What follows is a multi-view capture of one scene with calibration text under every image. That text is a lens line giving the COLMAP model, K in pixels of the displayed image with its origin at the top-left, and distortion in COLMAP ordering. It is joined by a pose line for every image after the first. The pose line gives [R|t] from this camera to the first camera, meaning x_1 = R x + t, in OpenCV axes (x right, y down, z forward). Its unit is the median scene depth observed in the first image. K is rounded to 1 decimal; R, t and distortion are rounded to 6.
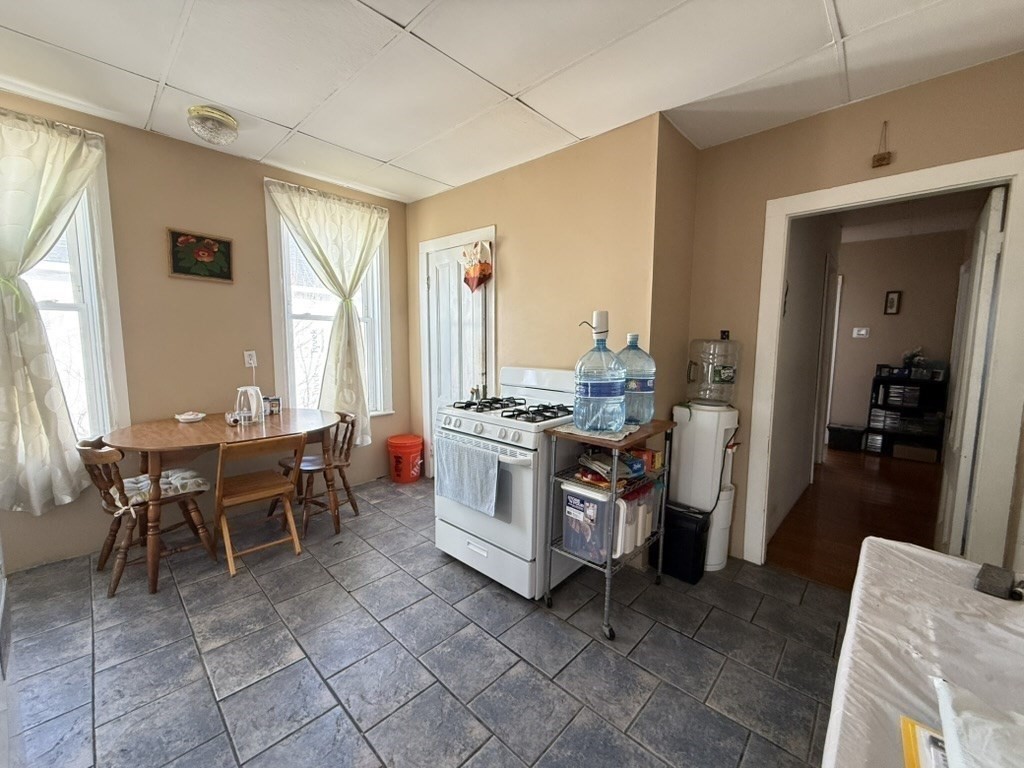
lens RADIAL K [[407.2, 0, 505.4], [0, 407.2, 383.9], [0, 0, 1]] dist [-0.000811, 0.000510]
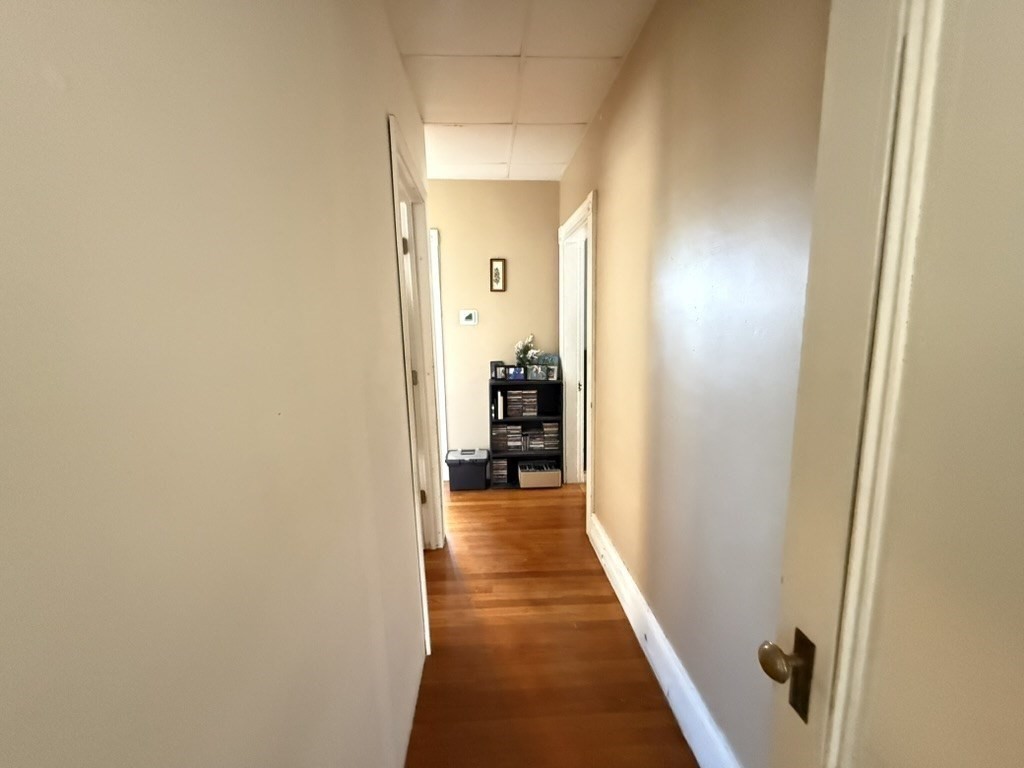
lens RADIAL K [[407.2, 0, 511.1], [0, 407.2, 387.4], [0, 0, 1]] dist [-0.000811, 0.000510]
pose [[0.680503, -0.131842, 0.720787, 0.281182], [0.102995, 0.991124, 0.084051, -0.040657], [-0.725471, 0.017041, 0.688042, 0.326188]]
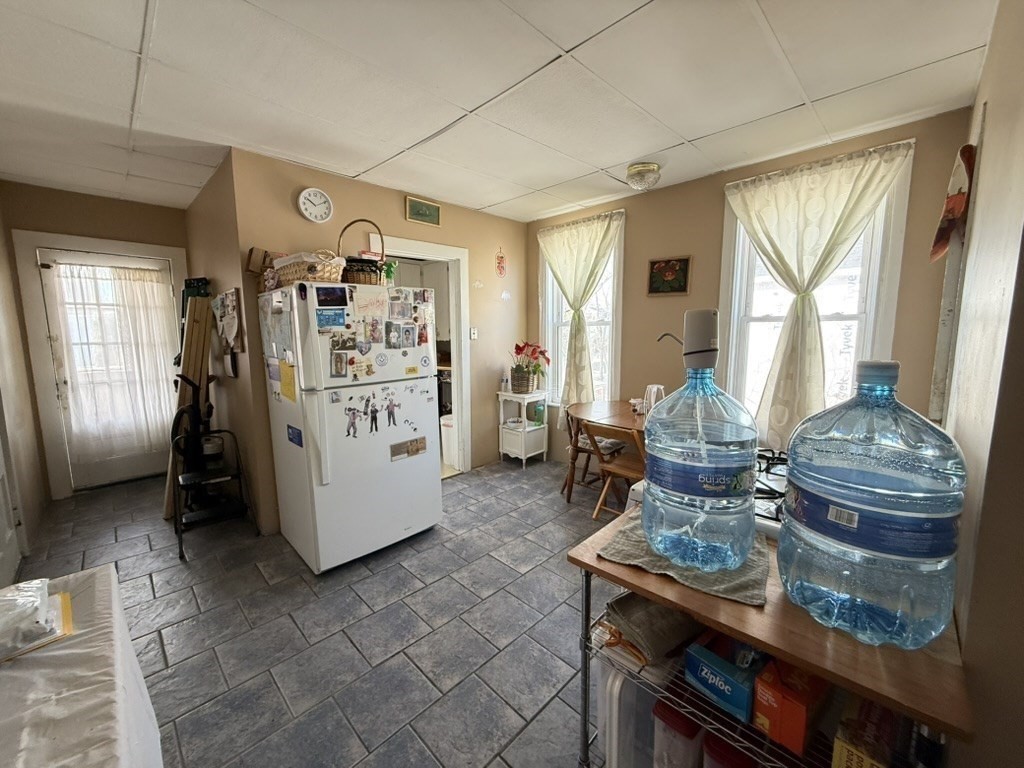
lens RADIAL K [[407.2, 0, 508.6], [0, 407.2, 382.8], [0, 0, 1]] dist [-0.000811, 0.000510]
pose [[-0.022919, 0.115523, -0.993040, 0.858105], [-0.103237, 0.987718, 0.117287, -0.146475], [0.994393, 0.105207, -0.010711, 0.930448]]
